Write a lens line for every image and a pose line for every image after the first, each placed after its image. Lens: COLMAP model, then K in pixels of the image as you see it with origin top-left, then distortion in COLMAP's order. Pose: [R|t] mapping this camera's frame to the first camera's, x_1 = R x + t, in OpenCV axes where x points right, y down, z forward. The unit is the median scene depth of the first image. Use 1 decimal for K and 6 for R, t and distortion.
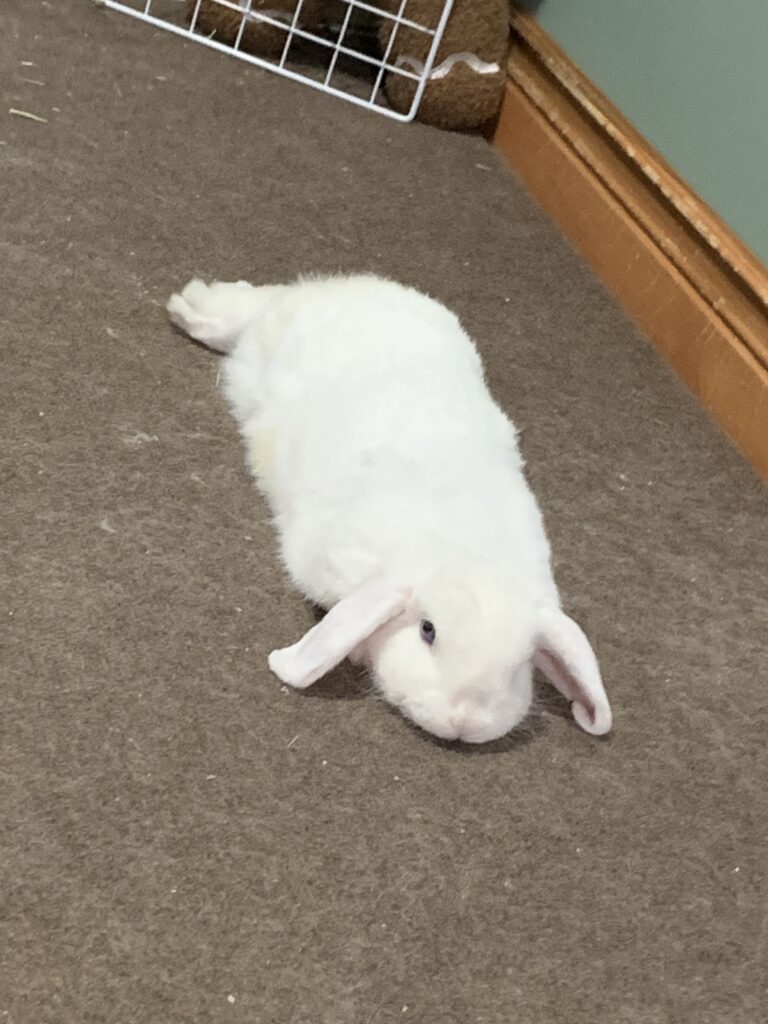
lens RADIAL K [[2582.2, 0, 384.0], [0, 2582.2, 512.0], [0, 0, 1]] dist [0.230190, -0.233840]
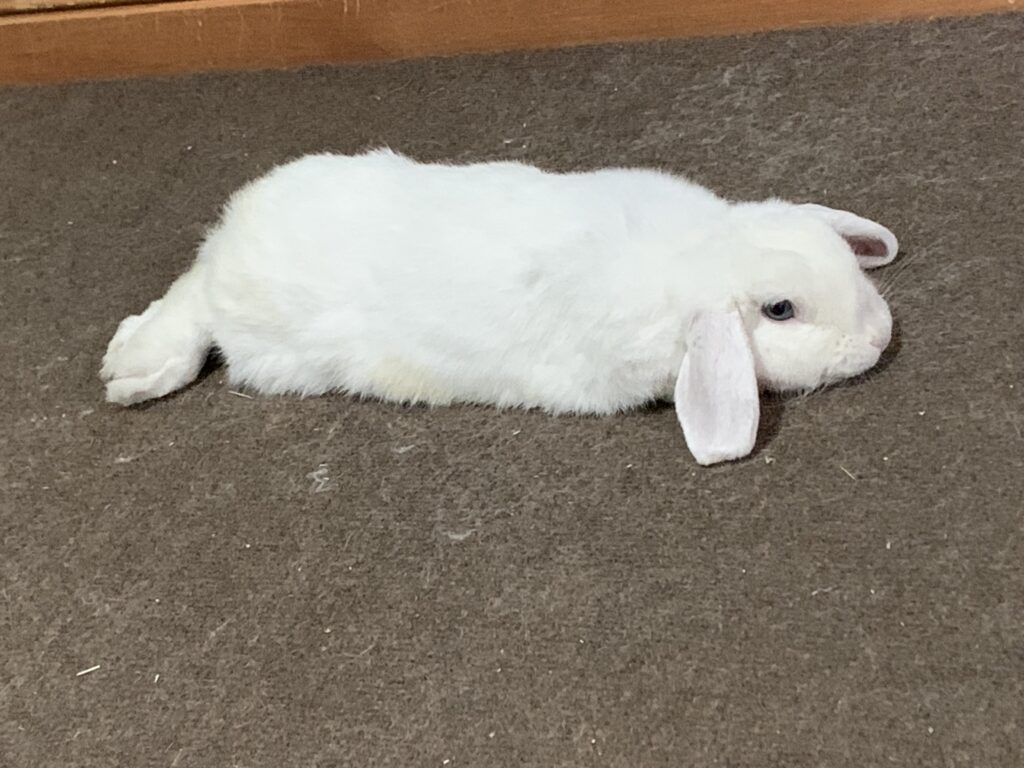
lens RADIAL K [[2582.2, 0, 512.0], [0, 2582.2, 384.0], [0, 0, 1]] dist [0.230190, -0.233840]
pose [[0.512586, -0.783018, 0.352333, -0.348178], [0.740951, 0.610724, 0.279299, -0.247810], [-0.433874, 0.117897, 0.893227, 0.157591]]
